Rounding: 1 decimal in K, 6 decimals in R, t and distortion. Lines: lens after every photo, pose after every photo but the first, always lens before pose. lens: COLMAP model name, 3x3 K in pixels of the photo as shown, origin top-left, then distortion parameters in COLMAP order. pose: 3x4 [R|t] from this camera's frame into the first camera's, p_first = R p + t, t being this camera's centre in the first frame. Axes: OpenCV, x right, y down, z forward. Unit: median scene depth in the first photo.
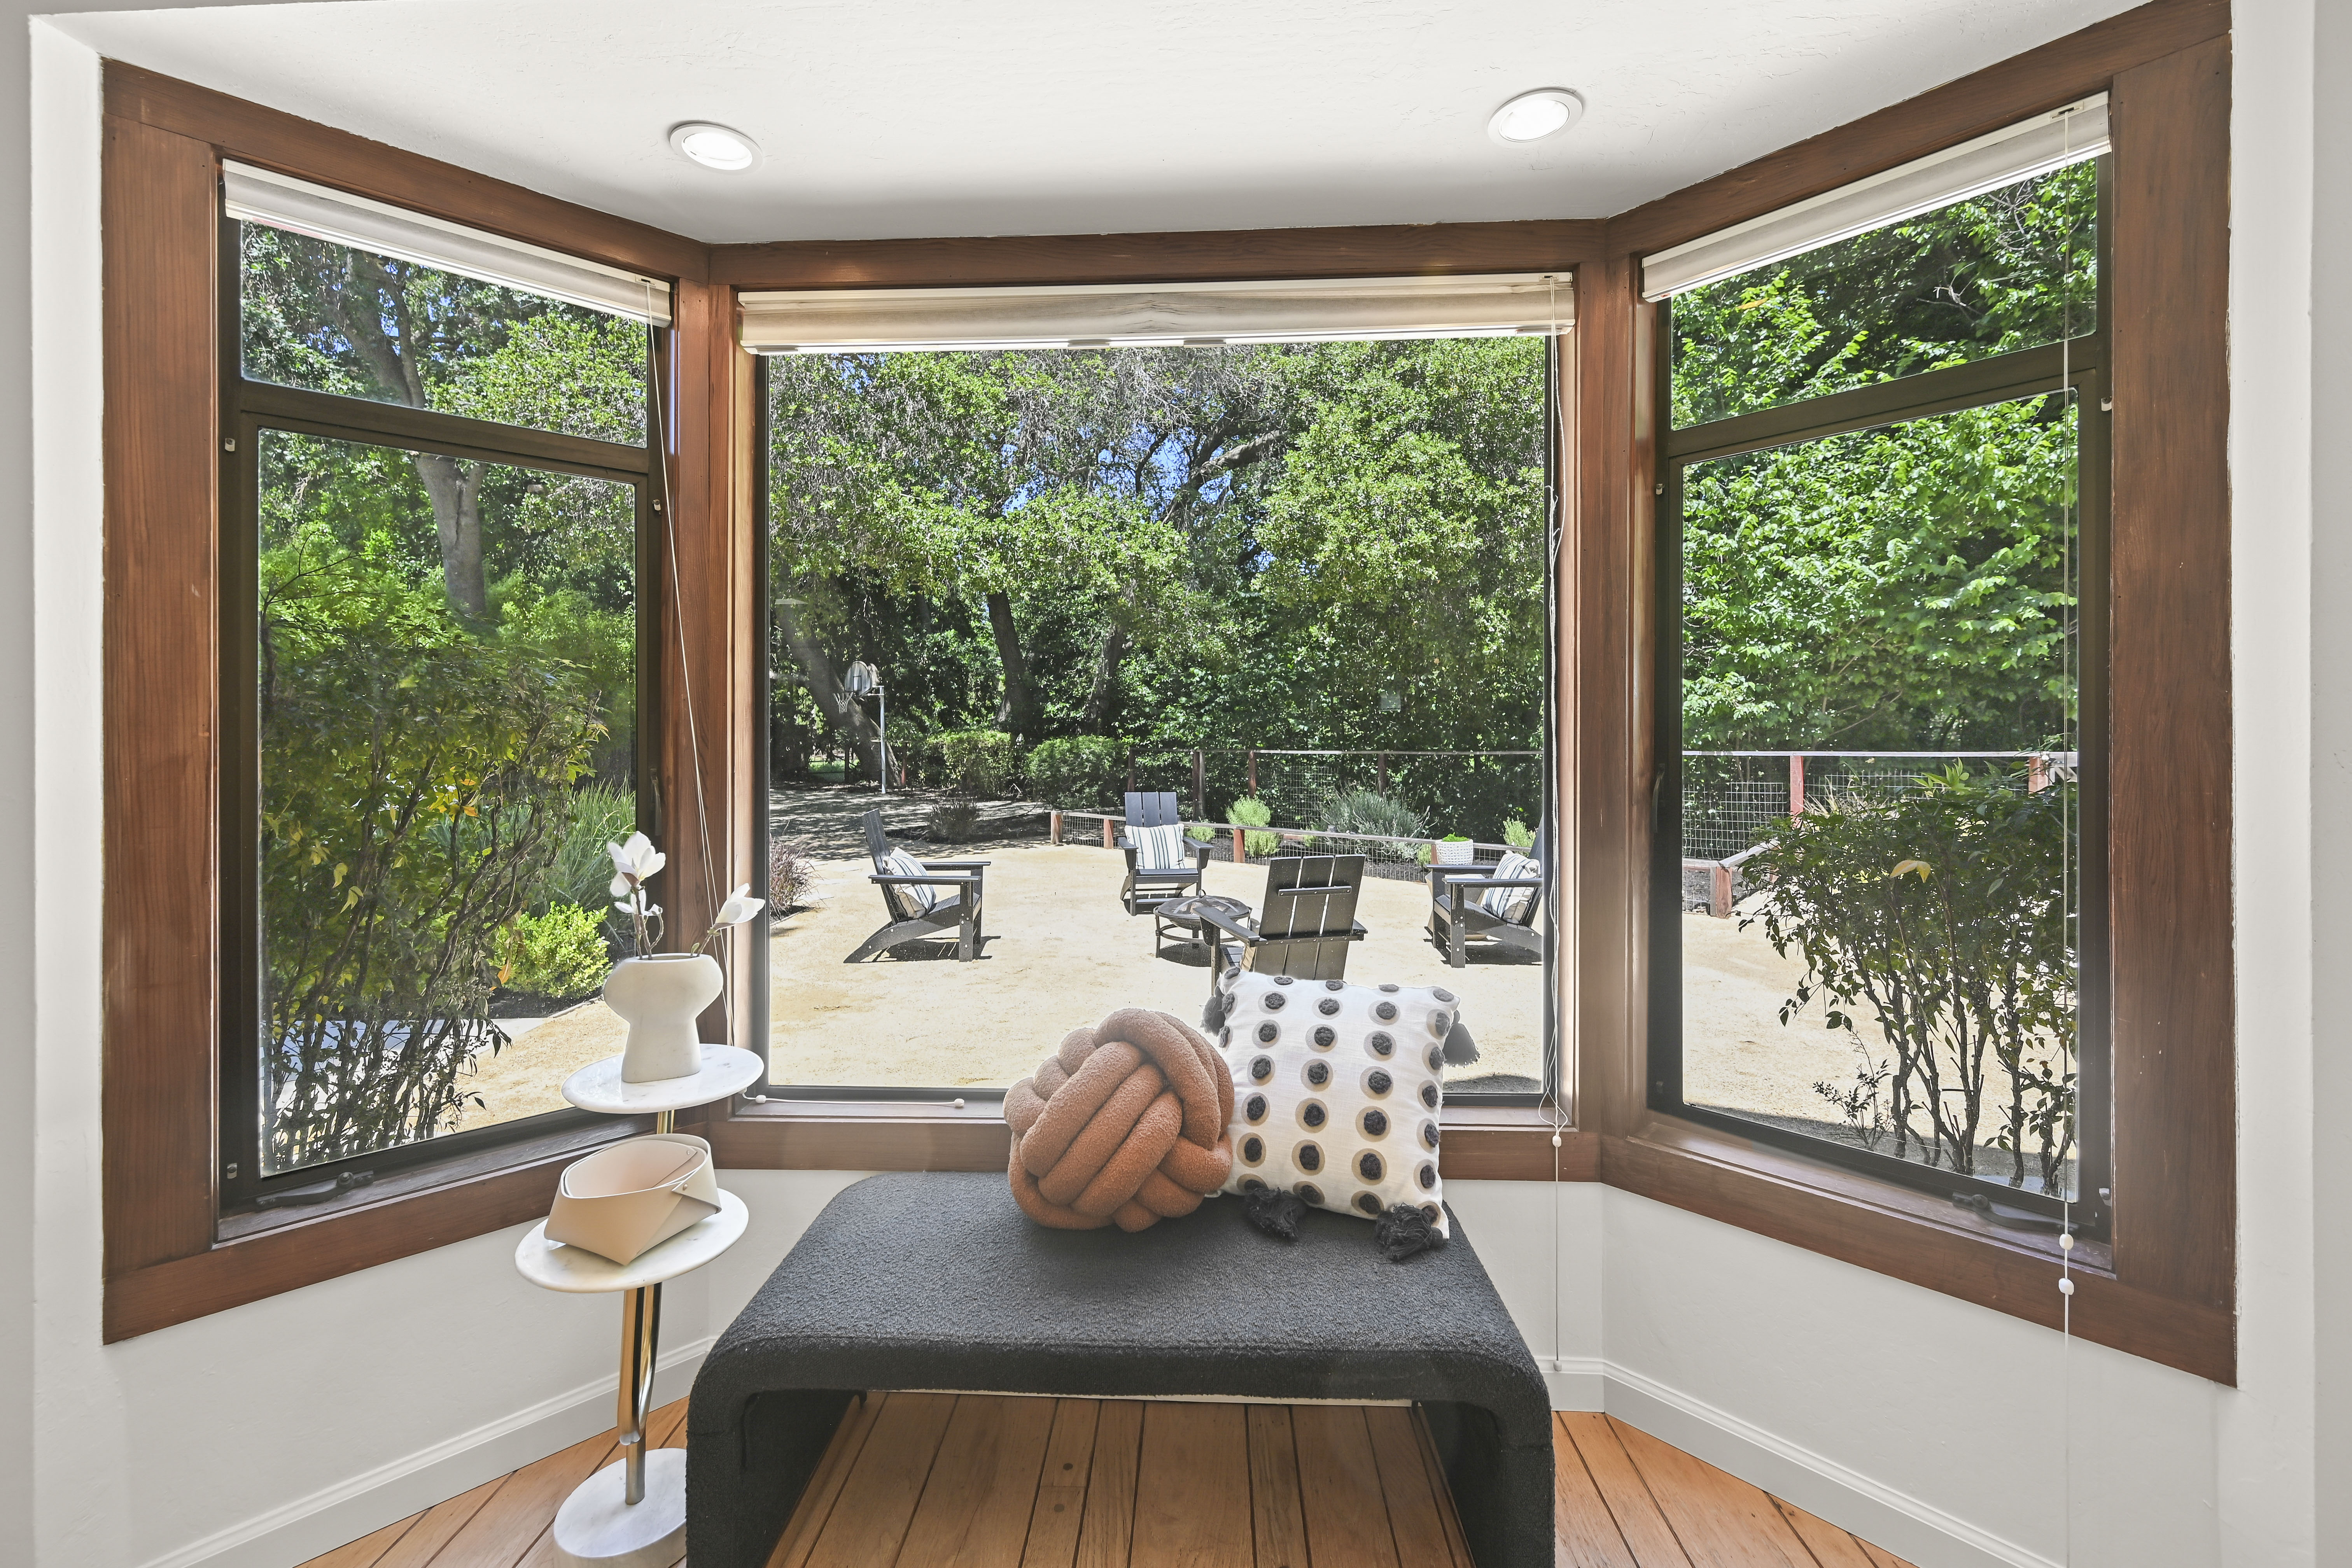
lens RADIAL K [[970.2, 0, 1172.7], [0, 970.2, 746.5], [0, 0, 1]] dist [0.002205, 0.000117]
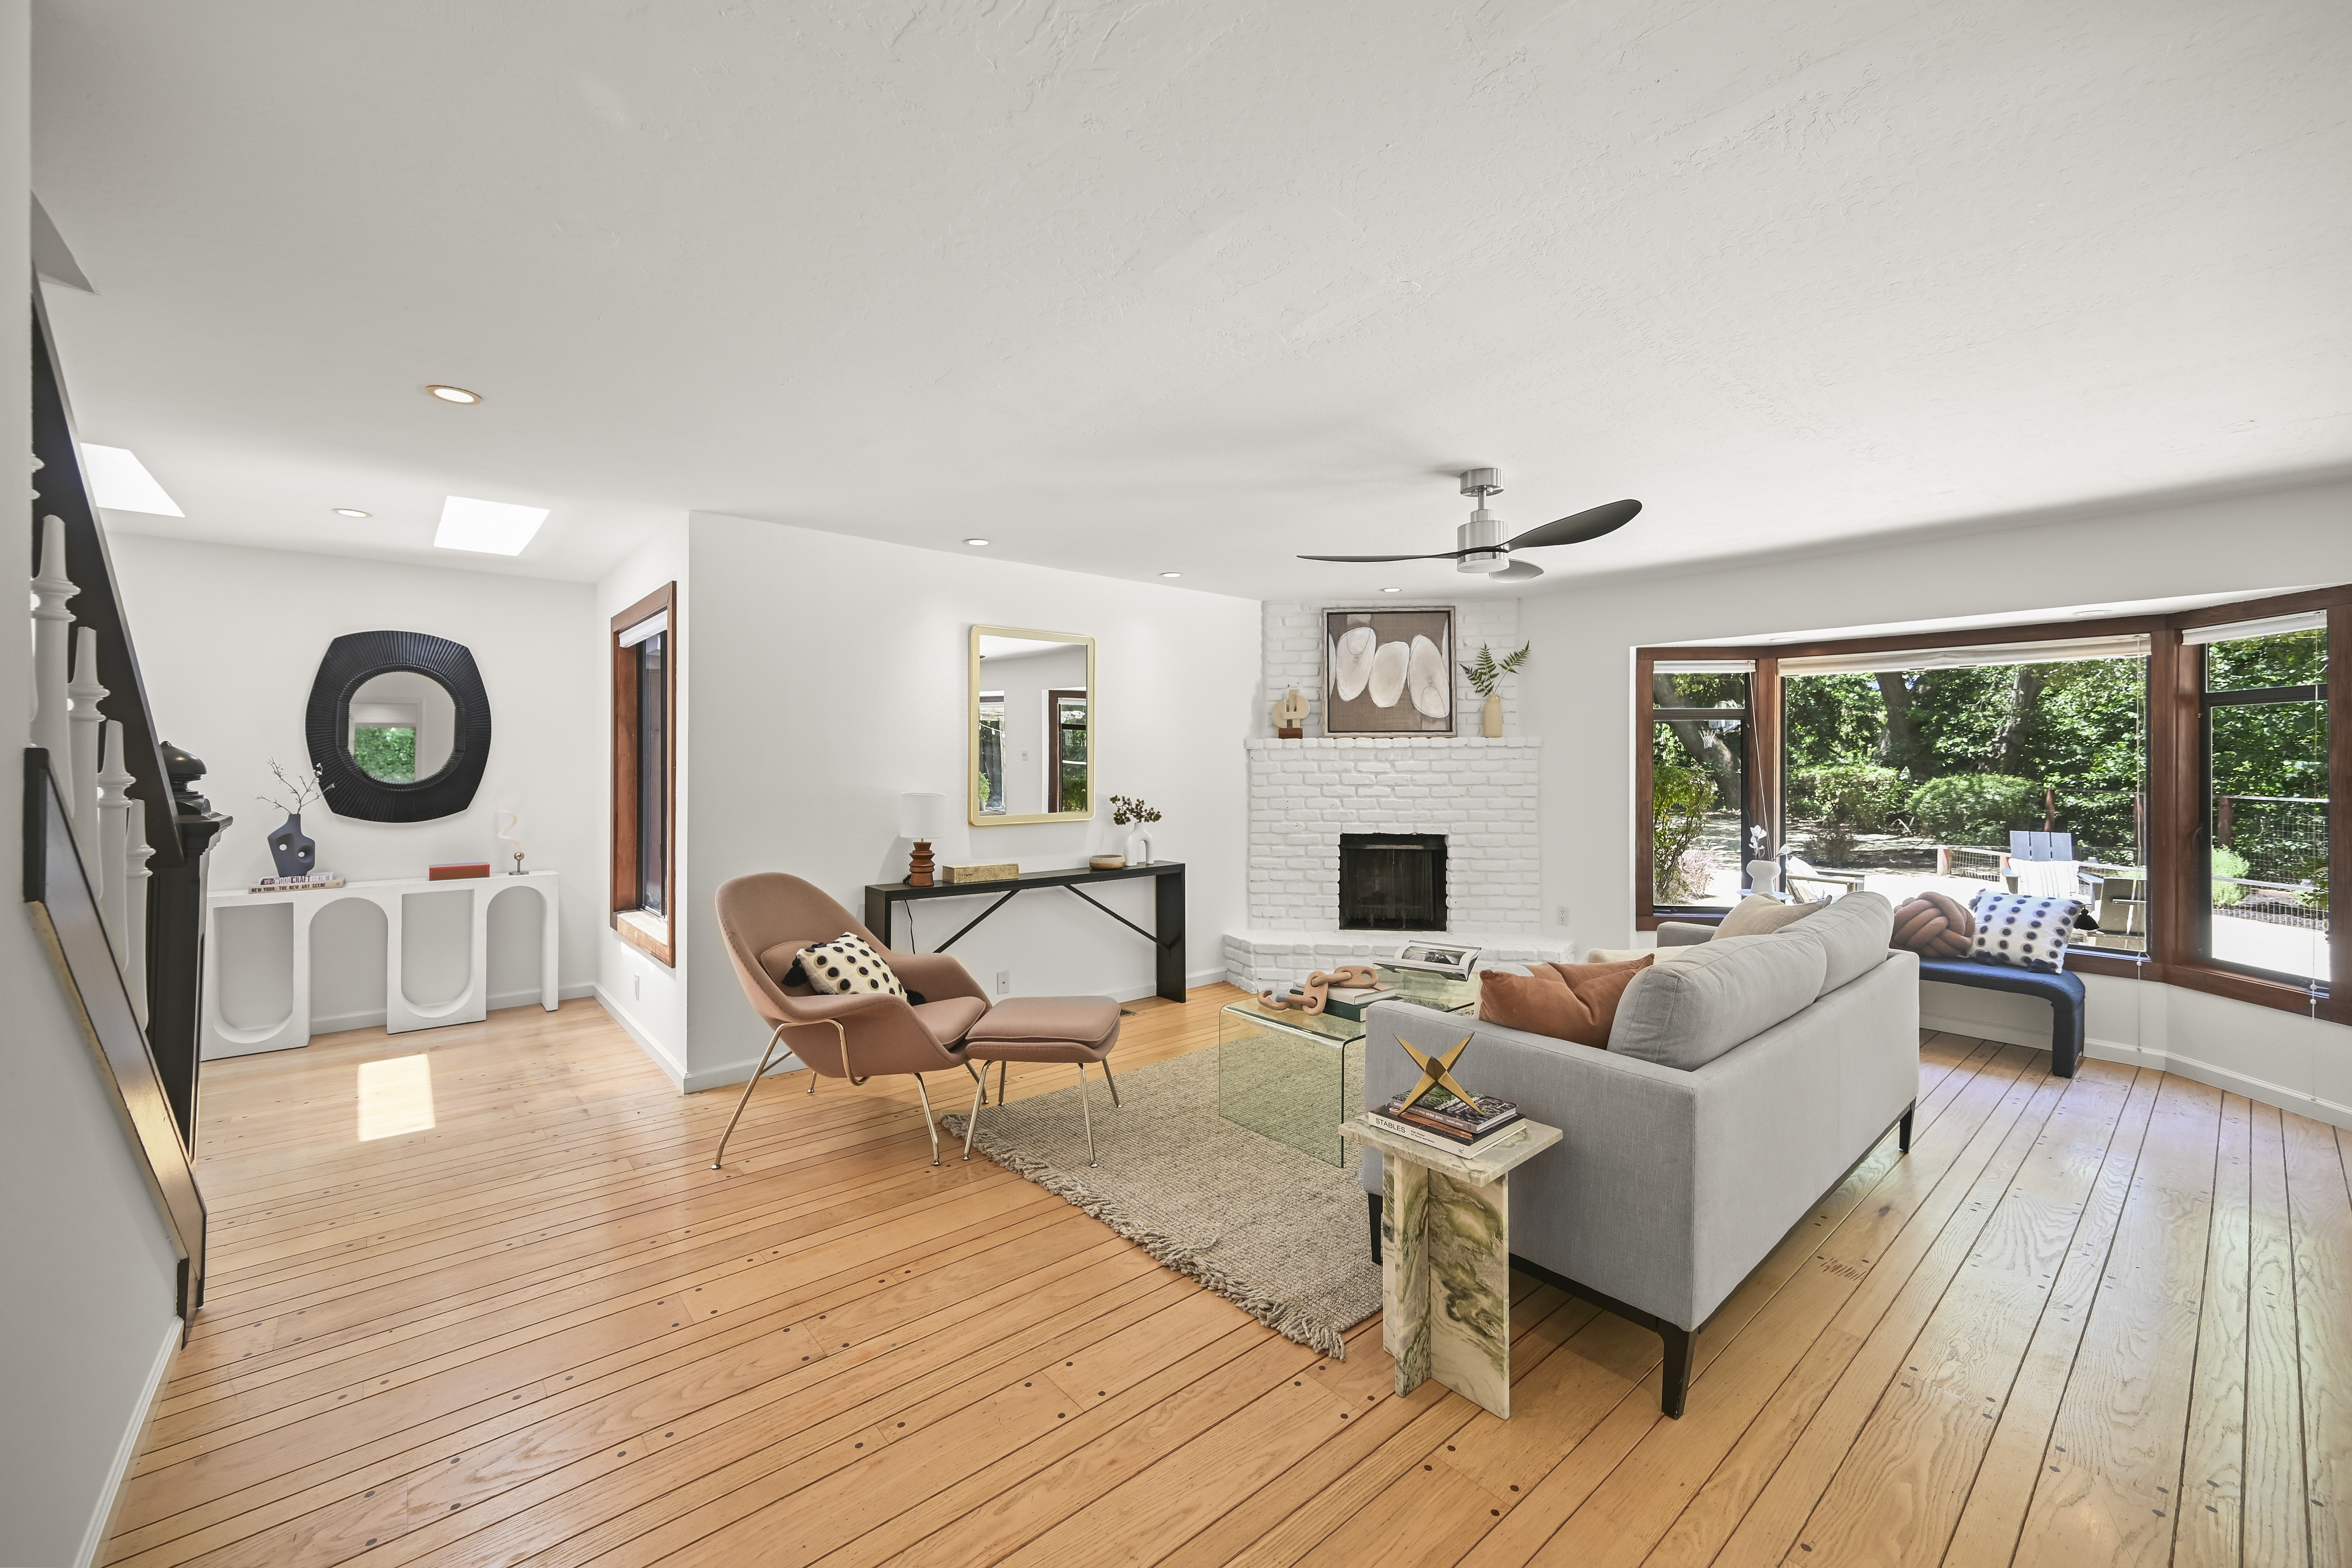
lens RADIAL K [[935.3, 0, 1170.4], [0, 935.3, 737.8], [0, 0, 1]] dist [0.002172, 0.000308]
pose [[0.677915, -0.009603, -0.735078, 0.468037], [-0.014786, 0.999534, -0.026694, -0.099685], [0.734992, 0.028965, 0.677457, -2.579927]]
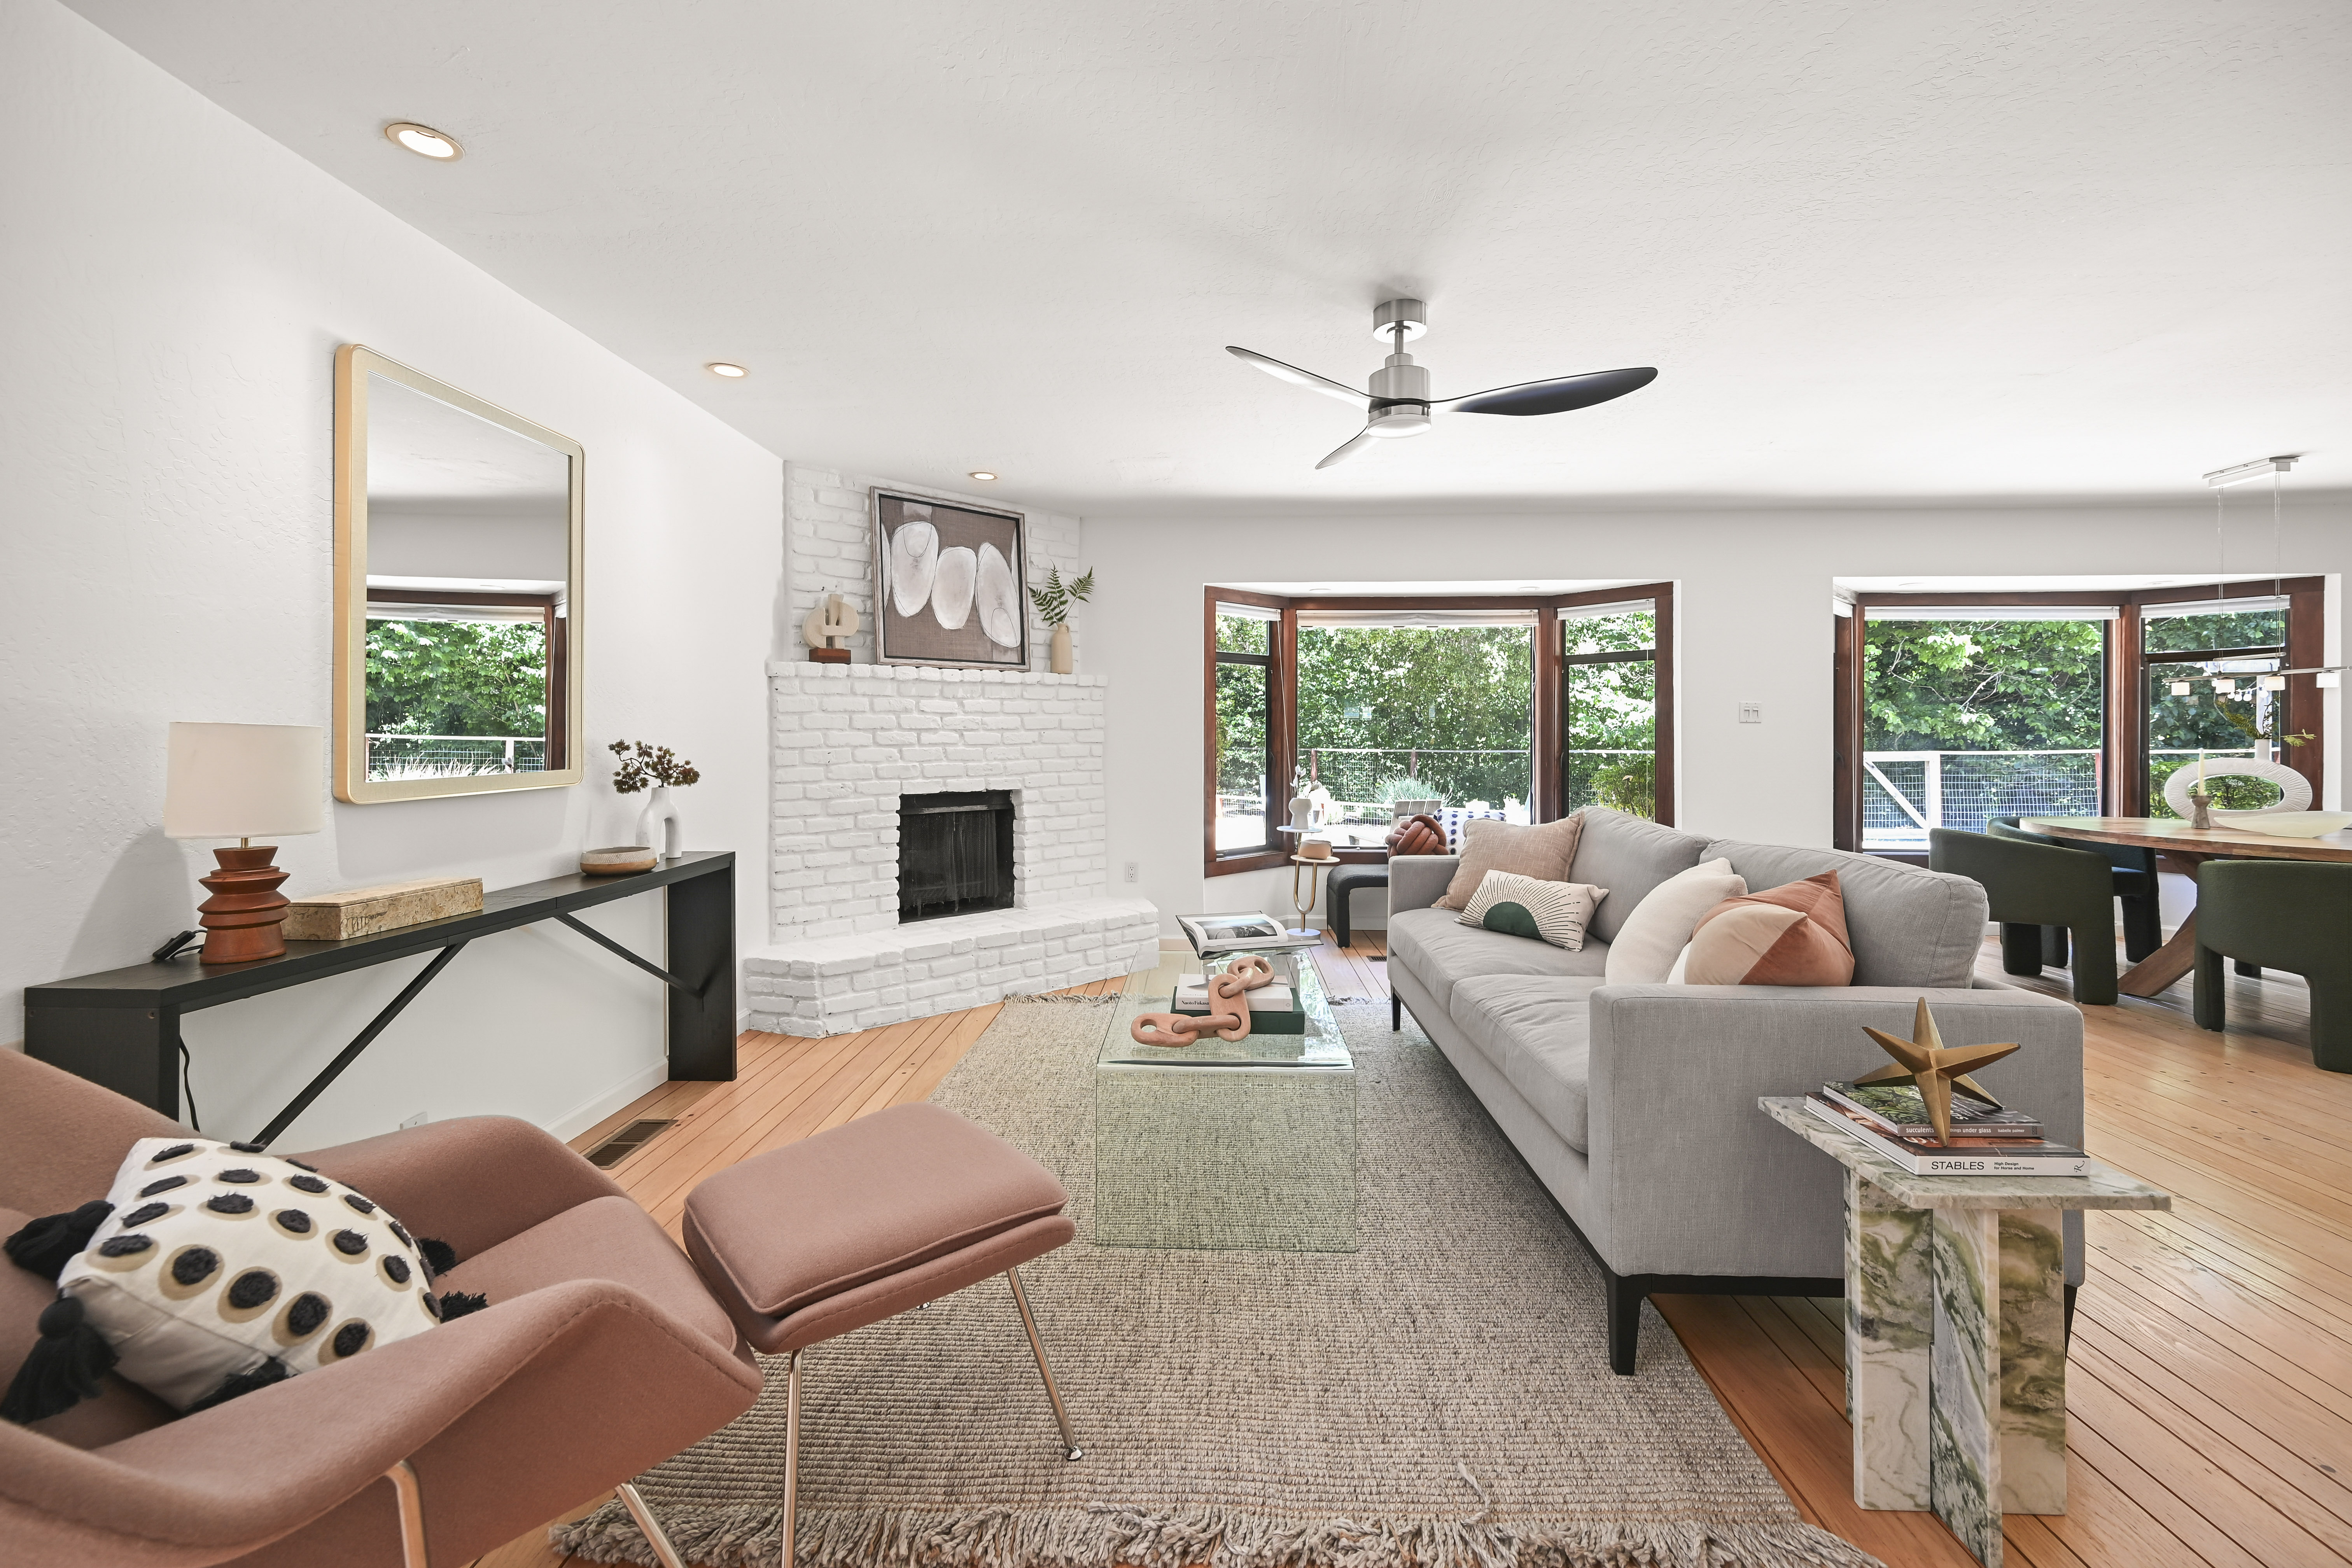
lens RADIAL K [[935.3, 0, 1170.4], [0, 935.3, 737.8], [0, 0, 1]] dist [0.002172, 0.000308]
pose [[0.999983, 0.004608, -0.003503, -0.886476], [-0.004645, 0.999934, -0.010519, 0.017744], [0.003454, 0.010535, 0.999939, -2.327934]]
